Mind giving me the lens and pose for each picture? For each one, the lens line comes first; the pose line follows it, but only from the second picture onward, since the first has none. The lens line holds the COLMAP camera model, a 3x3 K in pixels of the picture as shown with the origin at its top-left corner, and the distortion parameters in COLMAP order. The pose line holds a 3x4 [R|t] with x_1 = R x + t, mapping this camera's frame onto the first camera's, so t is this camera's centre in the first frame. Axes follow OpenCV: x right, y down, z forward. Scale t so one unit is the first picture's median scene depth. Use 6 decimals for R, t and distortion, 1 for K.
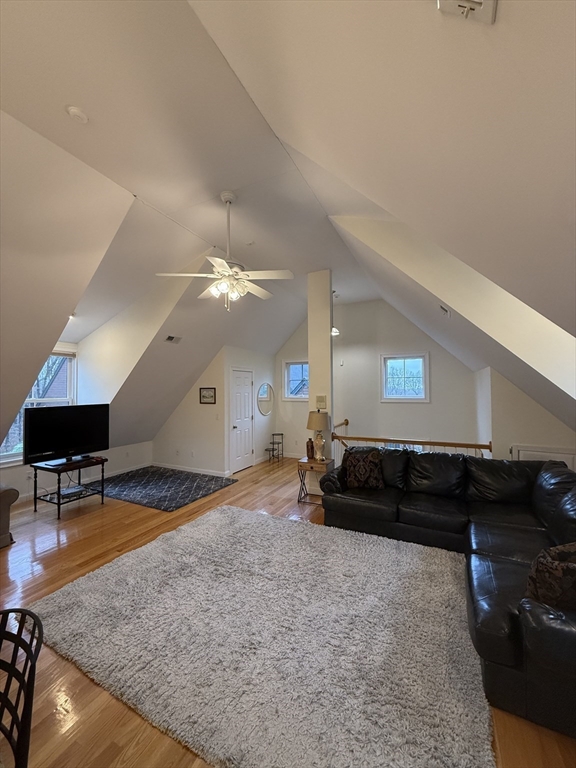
lens RADIAL K [[304.1, 0, 288.6], [0, 304.1, 383.7], [0, 0, 1]] dist [-0.001612, 0.000036]
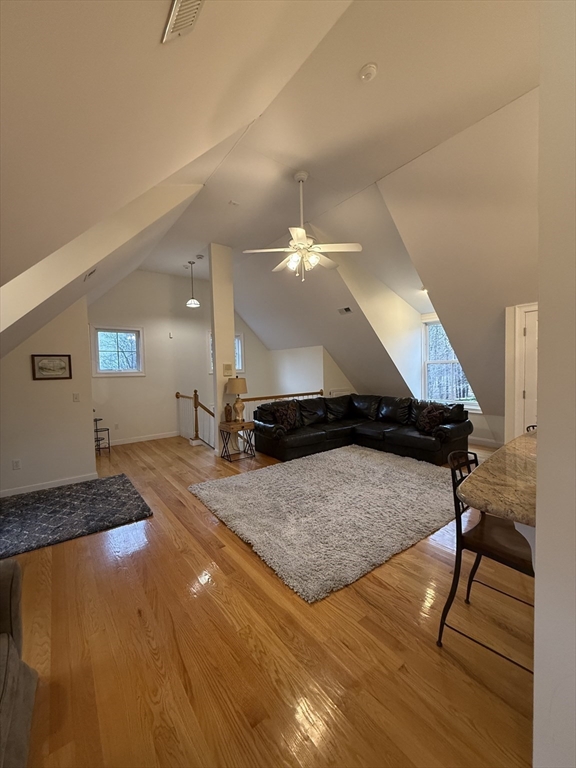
lens RADIAL K [[304.1, 0, 291.0], [0, 304.1, 382.2], [0, 0, 1]] dist [-0.001612, 0.000036]
pose [[0.443448, -0.044745, 0.895182, -0.795483], [0.004606, 0.998854, 0.047645, 0.055541], [-0.896288, -0.017004, 0.443146, 0.332286]]
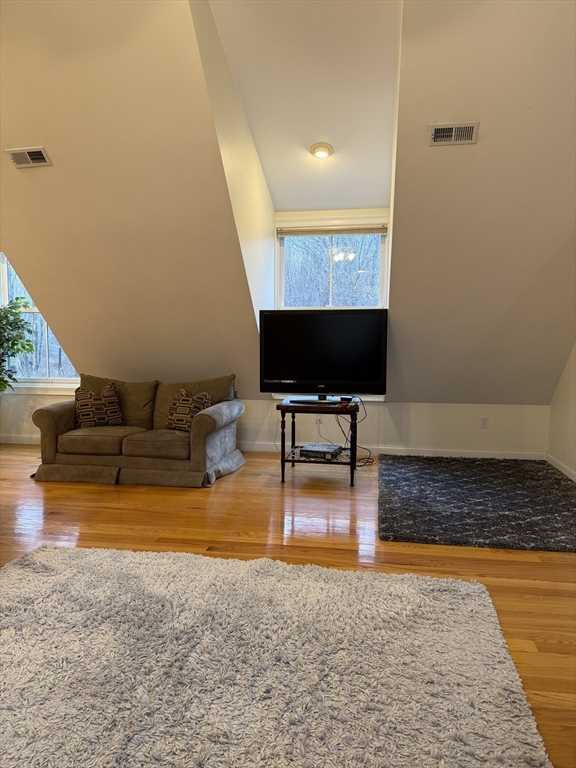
lens RADIAL K [[545.0, 0, 291.5], [0, 545.0, 387.8], [0, 0, 1]] dist [0.026447, -0.014068]
pose [[0.305211, 0.104206, -0.946566, 0.270146], [0.006515, 0.993743, 0.111500, 0.100585], [0.952263, -0.040198, 0.302622, 0.576191]]
